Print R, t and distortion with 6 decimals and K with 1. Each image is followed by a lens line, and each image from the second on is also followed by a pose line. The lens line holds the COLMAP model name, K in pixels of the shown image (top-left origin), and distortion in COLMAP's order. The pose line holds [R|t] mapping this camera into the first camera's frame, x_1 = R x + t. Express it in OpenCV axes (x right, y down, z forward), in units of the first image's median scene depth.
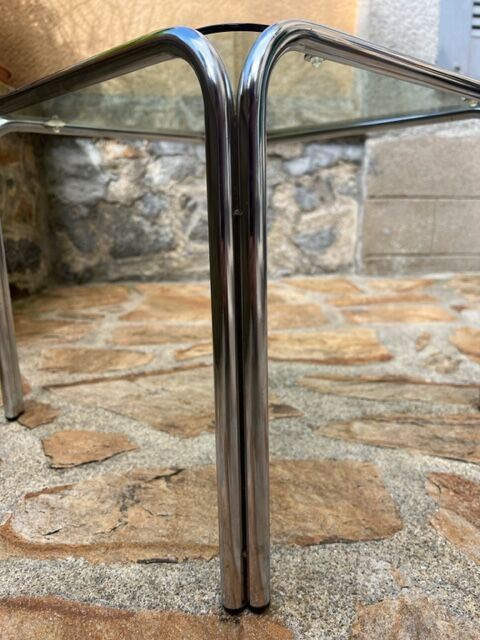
lens RADIAL K [[493.7, 0, 239.3], [0, 493.7, 321.7], [0, 0, 1]] dist [0.032997, -0.060788]
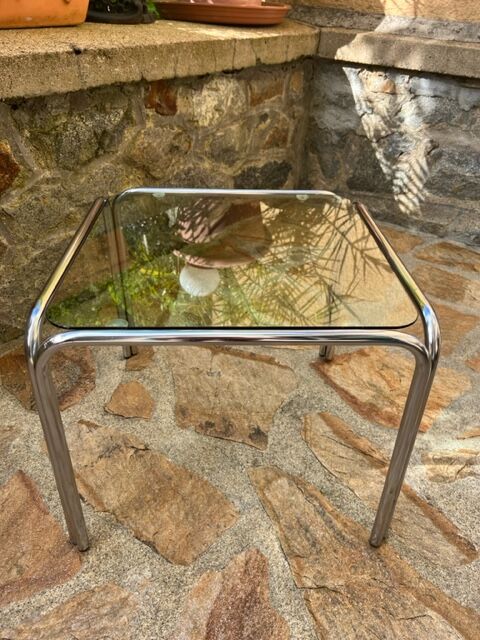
lens RADIAL K [[486.1, 0, 244.1], [0, 486.1, 320.2], [0, 0, 1]] dist [0.029975, -0.042992]
pose [[0.744546, 0.405476, -0.530321, 0.252981], [-0.203259, 0.894379, 0.398462, -0.250043], [0.635875, -0.188881, 0.748323, 0.018248]]
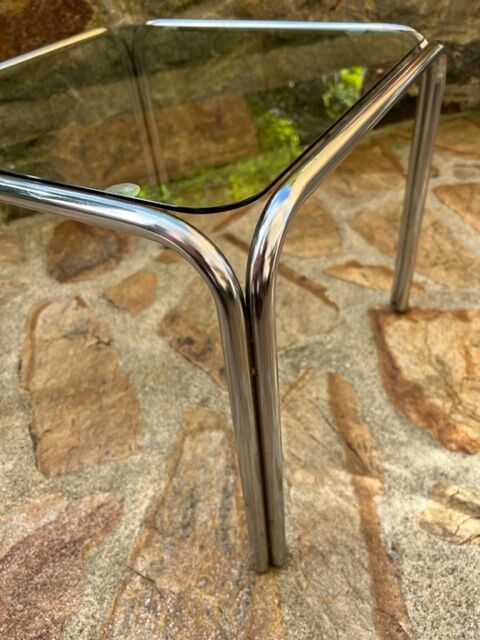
lens RADIAL K [[493.7, 0, 239.3], [0, 493.7, 321.7], [0, 0, 1]] dist [0.032997, -0.060788]
pose [[0.287313, 0.628662, -0.722658, 0.306436], [-0.157677, 0.775219, 0.611697, -0.214325], [0.944769, -0.061802, 0.321856, 0.277123]]
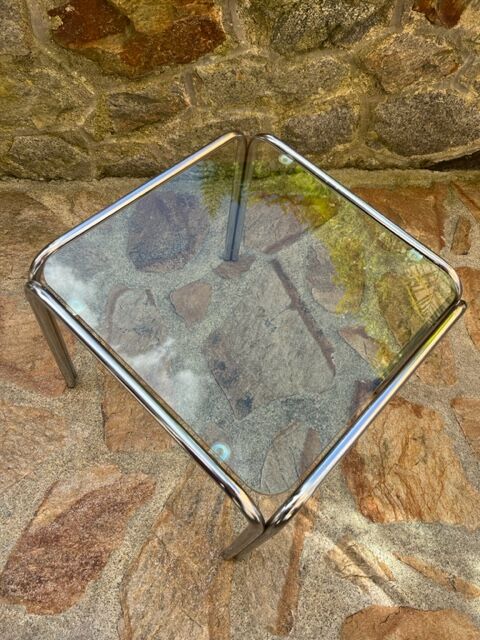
lens RADIAL K [[478.2, 0, 237.4], [0, 478.2, 320.8], [0, 0, 1]] dist [0.040374, -0.059039]
pose [[0.042391, 0.882207, -0.468949, 0.210029], [-0.353708, 0.452224, 0.818770, -0.432261], [0.934395, 0.131163, 0.331213, 0.192894]]
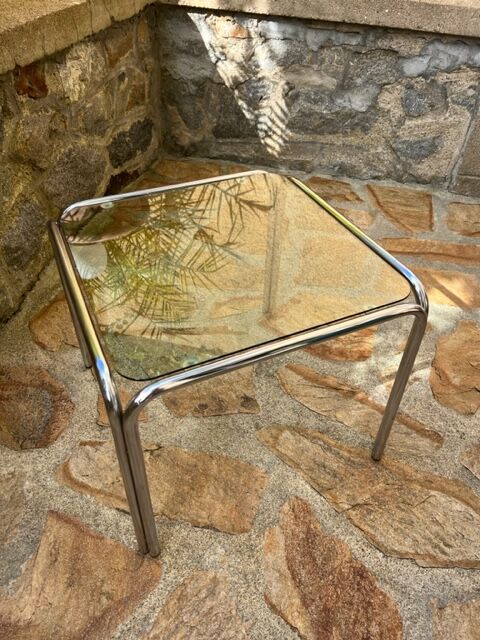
lens RADIAL K [[482.9, 0, 241.5], [0, 482.9, 325.5], [0, 0, 1]] dist [0.043163, -0.060020]
pose [[0.945306, 0.248990, -0.210712, 0.127204], [-0.121112, 0.867740, 0.482036, -0.294054], [0.302865, -0.430152, 0.850436, -0.062633]]
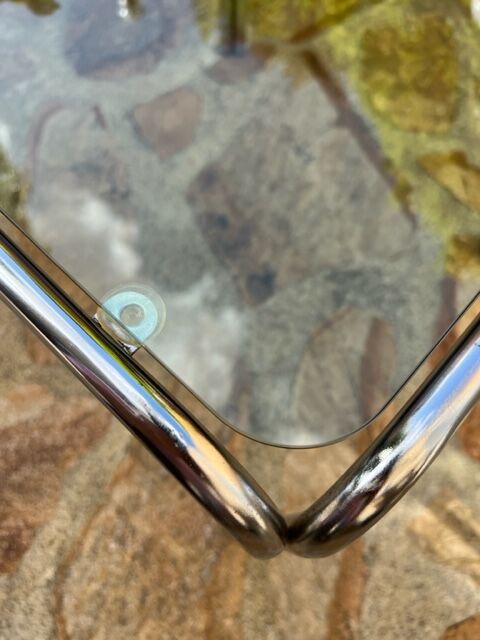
lens RADIAL K [[501.6, 0, 239.3], [0, 501.6, 326.7], [0, 0, 1]] dist [0.009018, -0.036816]
pose [[0.054223, 0.944143, -0.325044, 0.174007], [-0.276872, 0.326975, 0.903565, -0.228489], [0.959376, 0.041002, 0.279136, 0.289998]]
